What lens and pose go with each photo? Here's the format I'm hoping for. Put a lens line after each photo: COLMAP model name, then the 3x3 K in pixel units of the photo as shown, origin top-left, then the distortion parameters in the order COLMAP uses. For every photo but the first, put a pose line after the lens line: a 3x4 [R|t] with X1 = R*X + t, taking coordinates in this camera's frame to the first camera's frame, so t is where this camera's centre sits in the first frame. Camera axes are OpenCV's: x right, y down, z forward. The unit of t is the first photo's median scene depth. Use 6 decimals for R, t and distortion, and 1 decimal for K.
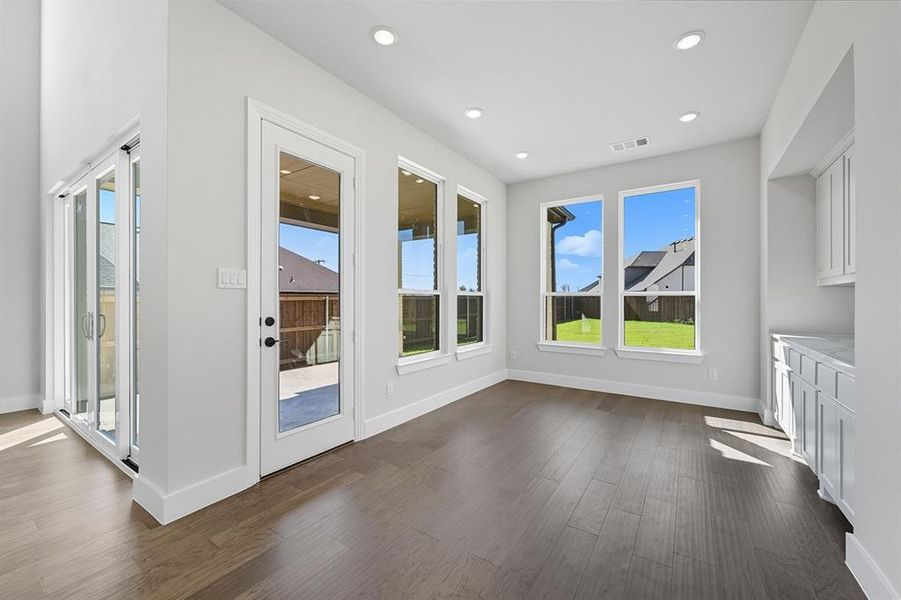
lens RADIAL K [[361.2, 0, 449.8], [0, 361.2, 299.6], [0, 0, 1]] dist [-0.001086, 0.000729]
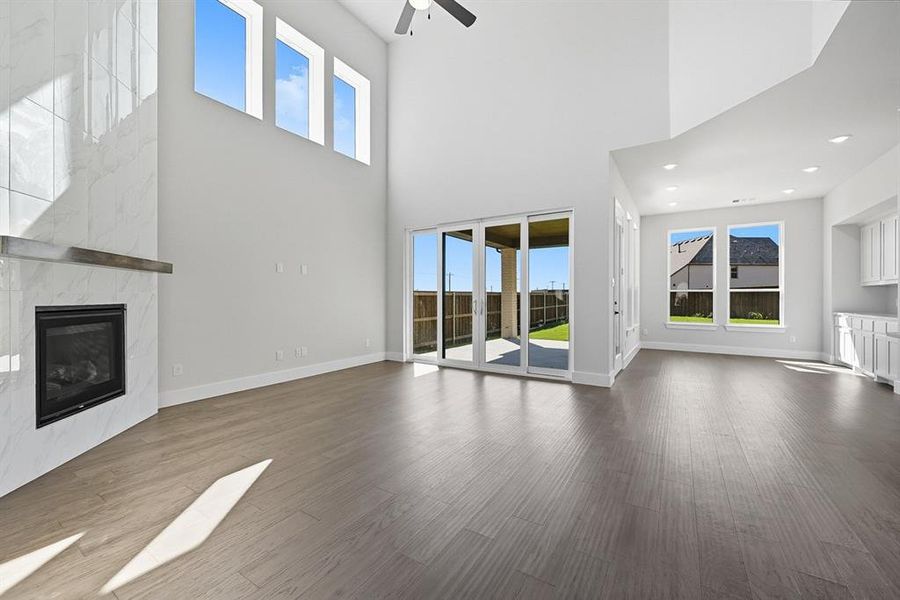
lens RADIAL K [[360.8, 0, 450.4], [0, 360.8, 298.0], [0, 0, 1]] dist [-0.001086, 0.000729]
pose [[0.999708, 0.001811, 0.024102, -0.899735], [-0.001876, 0.999995, 0.002676, 0.016783], [-0.024097, -0.002720, 0.999706, -0.631221]]
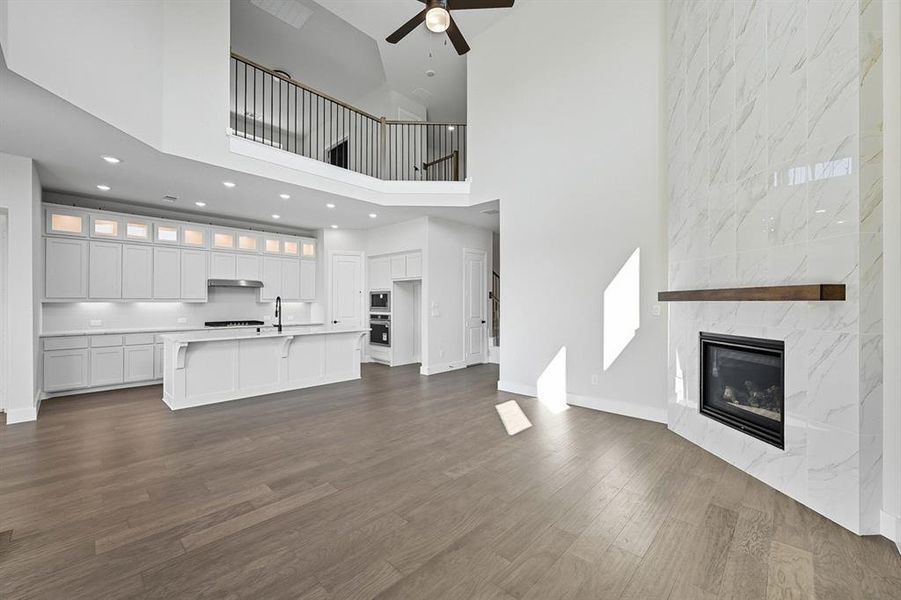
lens RADIAL K [[361.2, 0, 452.4], [0, 361.2, 303.4], [0, 0, 1]] dist [-0.001086, 0.000729]
pose [[-0.985195, 0.000042, 0.171437, -1.107928], [0.000590, 0.999995, 0.003146, -0.036043], [-0.171436, 0.003200, -0.985190, 0.880568]]
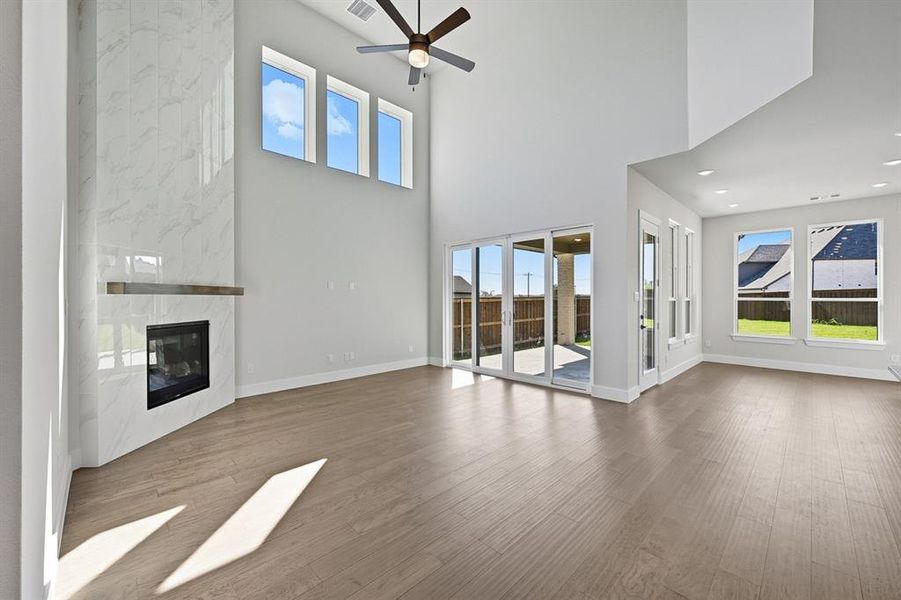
lens RADIAL K [[361.2, 0, 450.4], [0, 361.2, 297.1], [0, 0, 1]] dist [-0.001086, 0.000729]
pose [[0.980301, -0.001232, -0.197507, -0.693532], [0.001288, 0.999999, 0.000155, -0.032016], [0.197507, -0.000406, 0.980301, -0.722490]]
